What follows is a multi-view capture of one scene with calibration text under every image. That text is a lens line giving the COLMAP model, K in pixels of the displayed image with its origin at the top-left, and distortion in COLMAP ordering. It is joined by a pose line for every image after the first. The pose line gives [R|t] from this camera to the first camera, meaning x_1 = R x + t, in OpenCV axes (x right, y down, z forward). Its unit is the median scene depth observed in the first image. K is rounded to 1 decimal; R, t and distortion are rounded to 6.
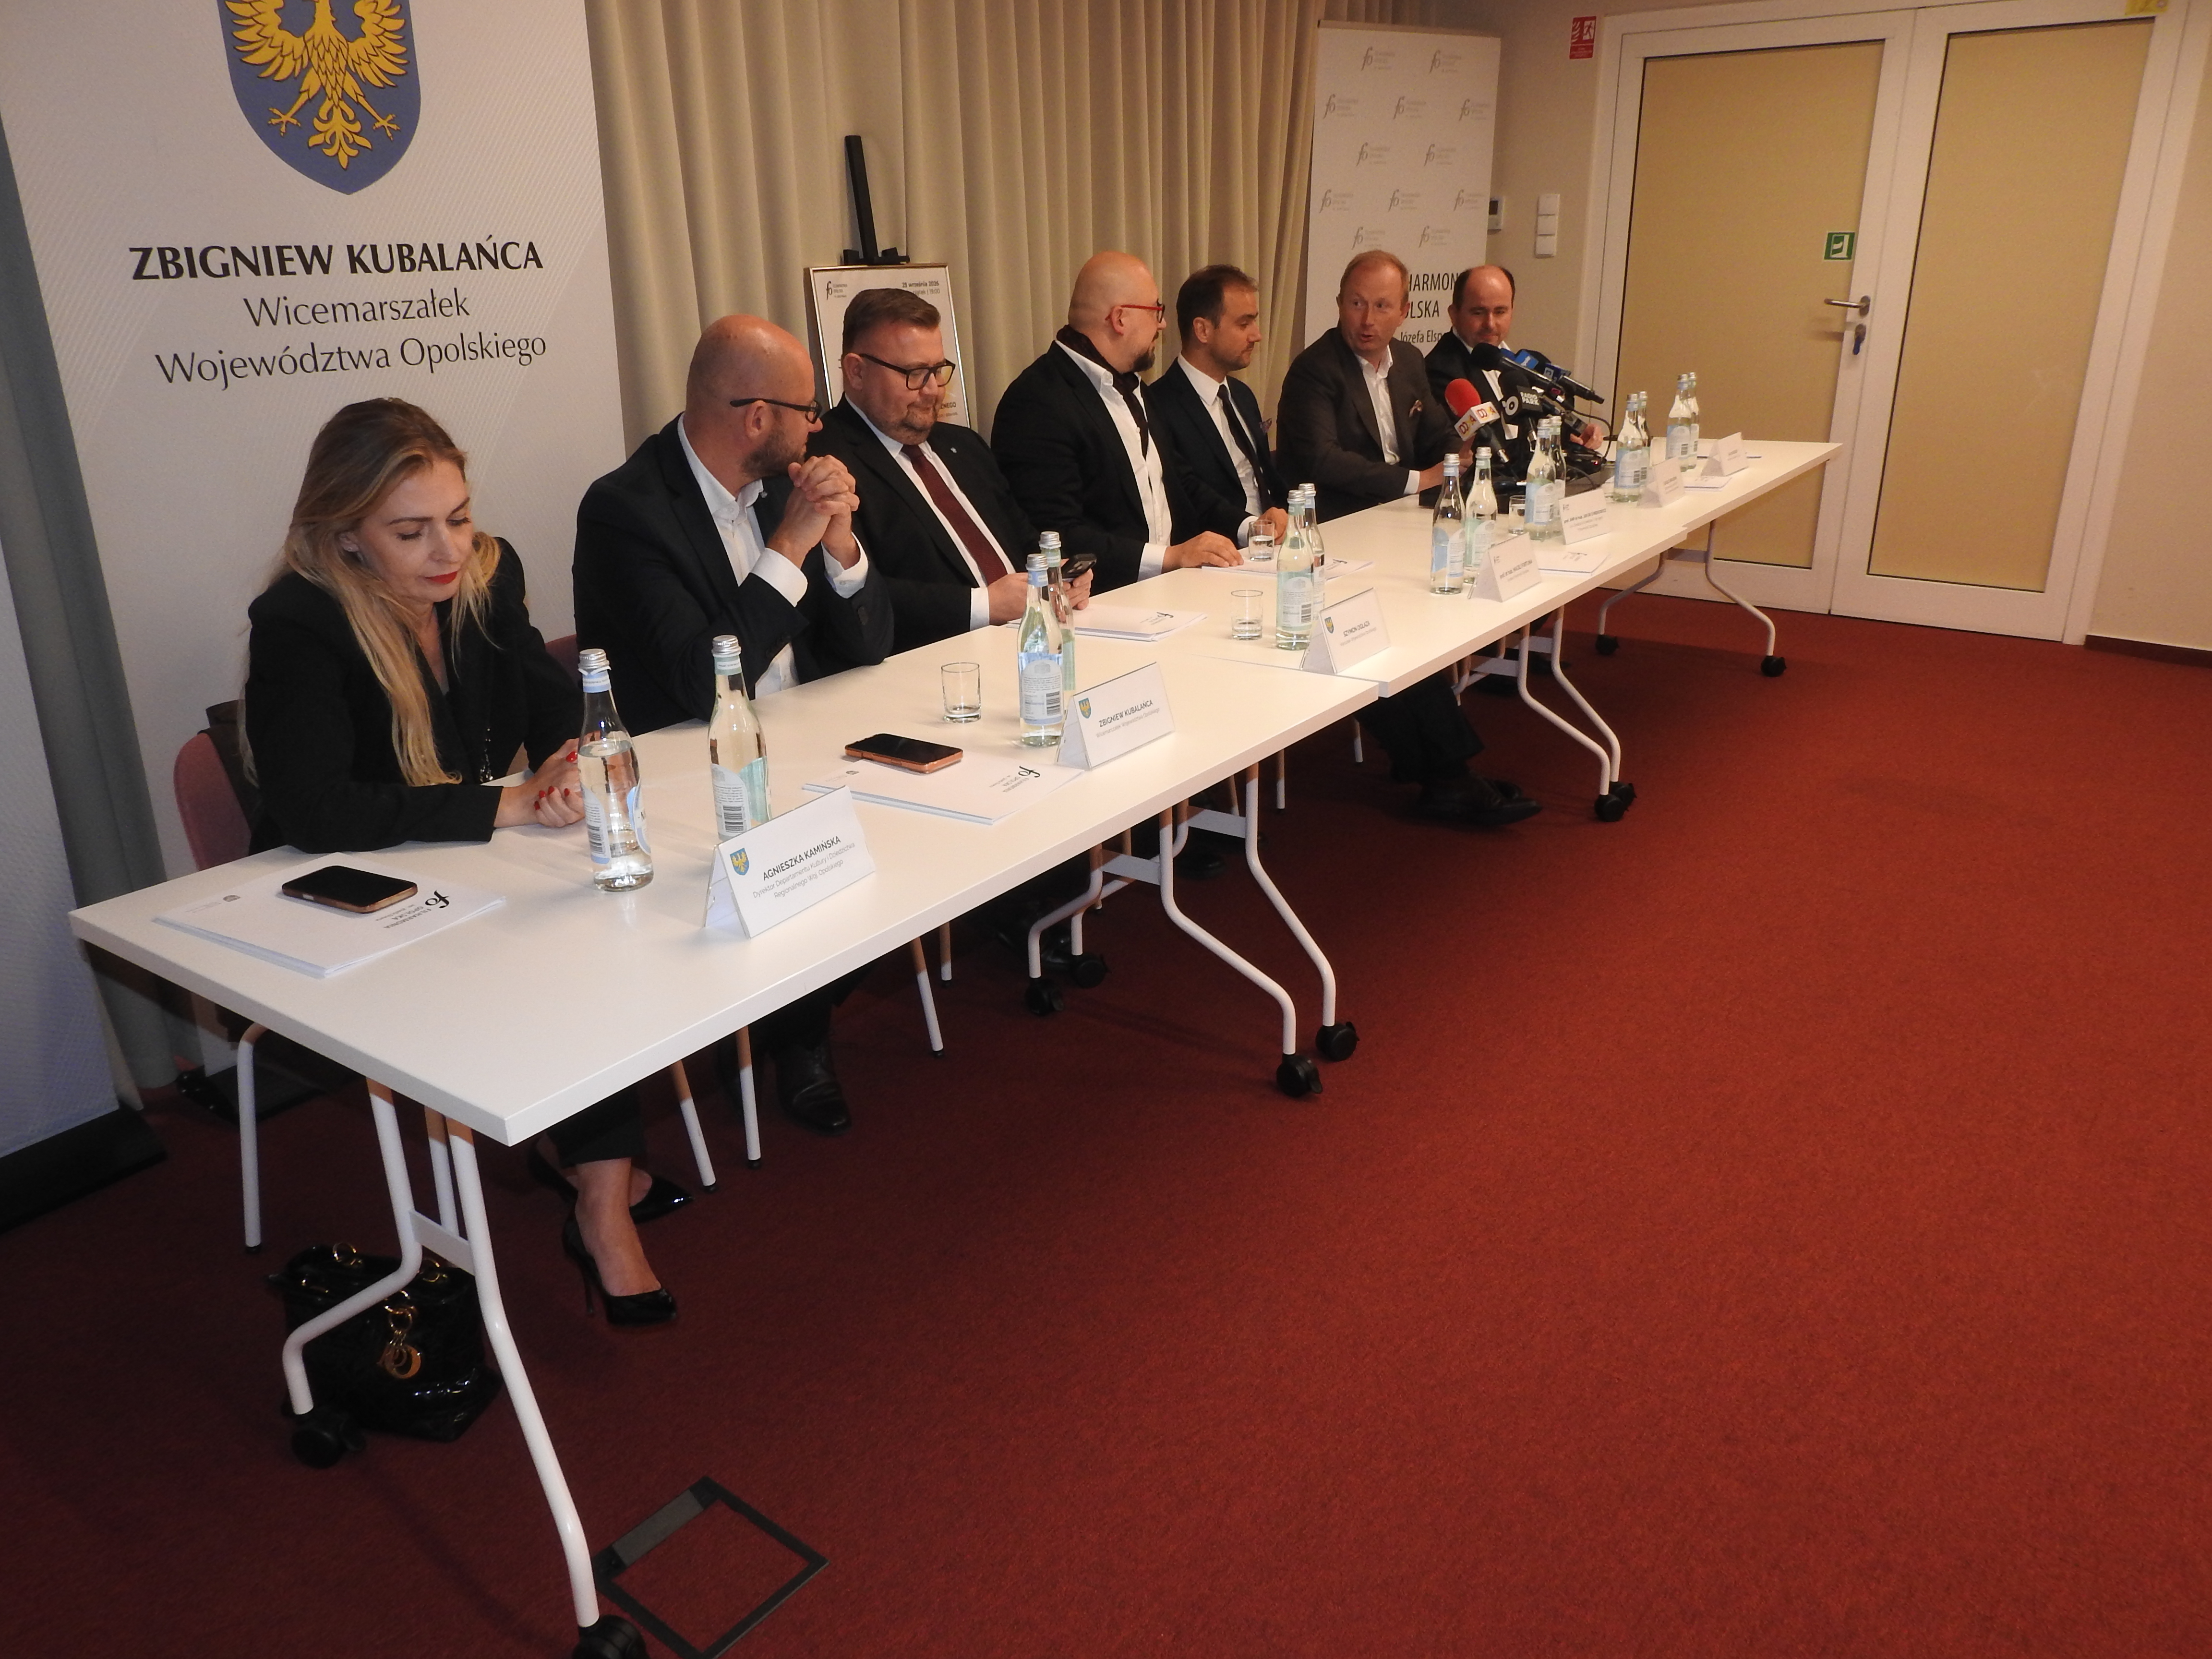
lens RADIAL K [[1613.4, 0, 1153.6], [0, 1613.4, 772.7], [0, 0, 1]] dist [0.011672, 0.010220]
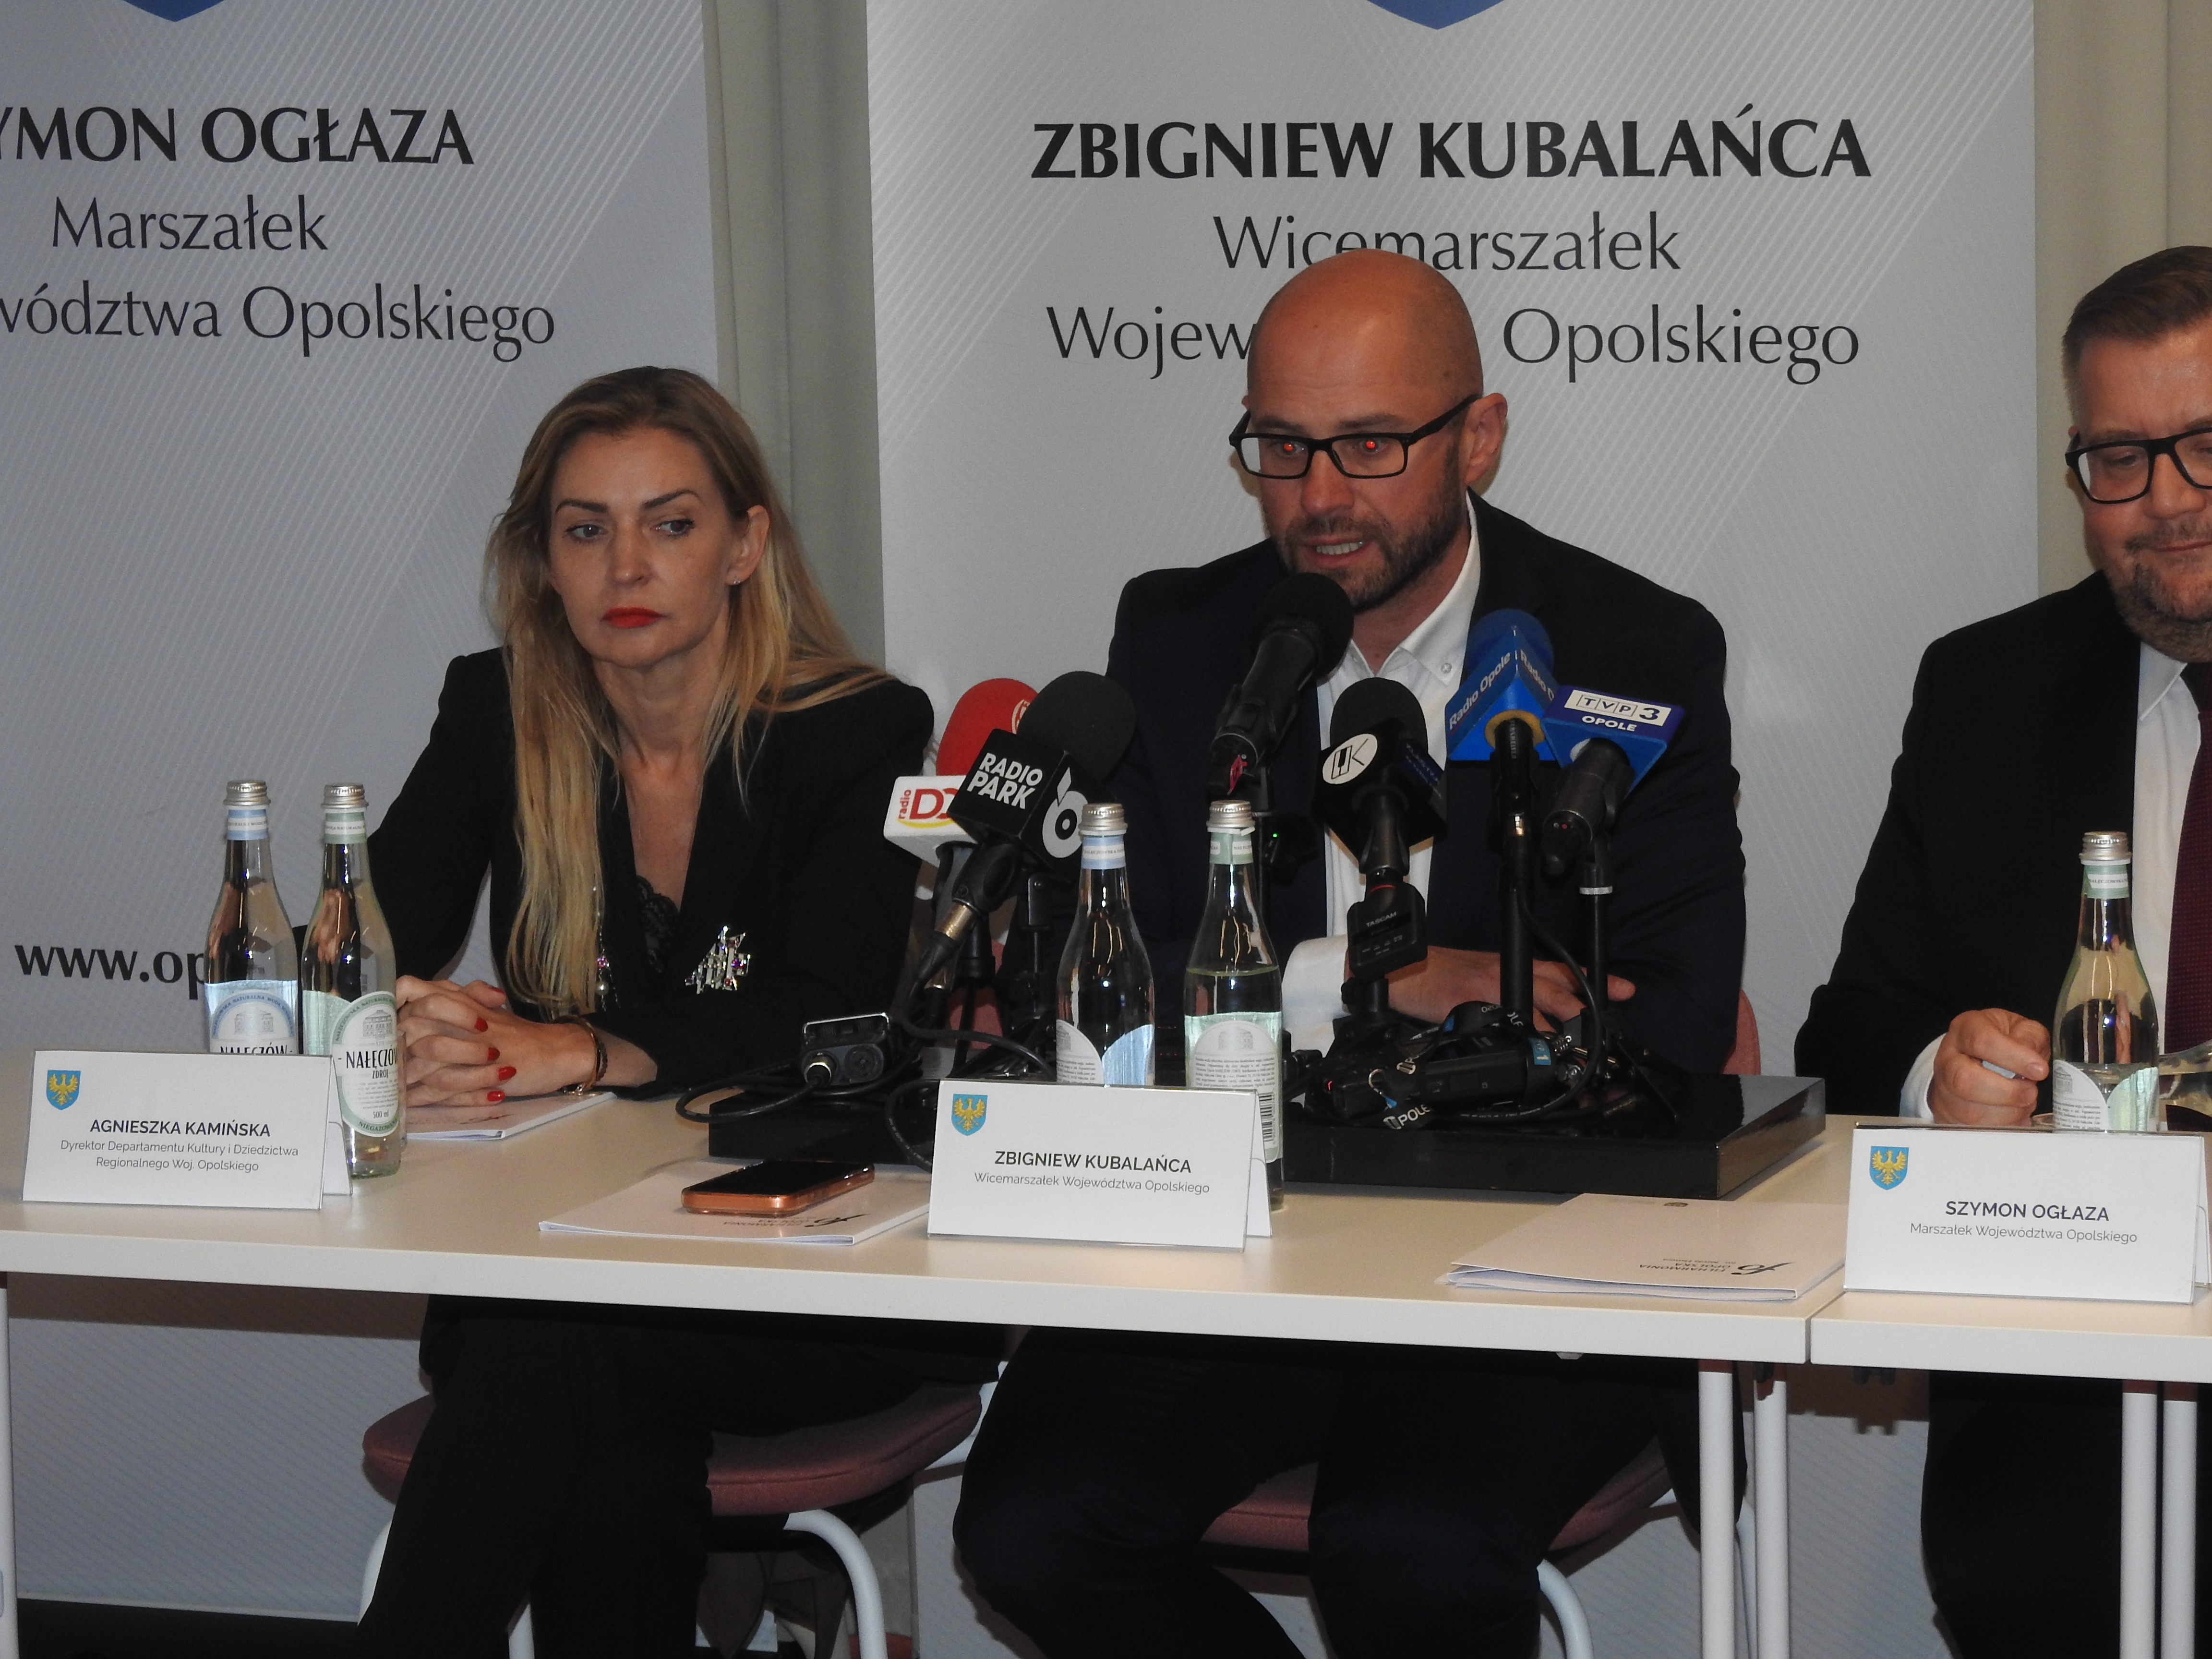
lens RADIAL K [[6937.9, 0, 1111.0], [0, 6937.9, 849.5], [0, 0, 1]] dist [0.199855, 0.000000]
pose [[0.309078, 0.138526, -0.940894, 1.460578], [-0.296962, 0.953925, 0.042894, -0.165290], [0.903485, 0.266152, 0.335974, 0.234227]]
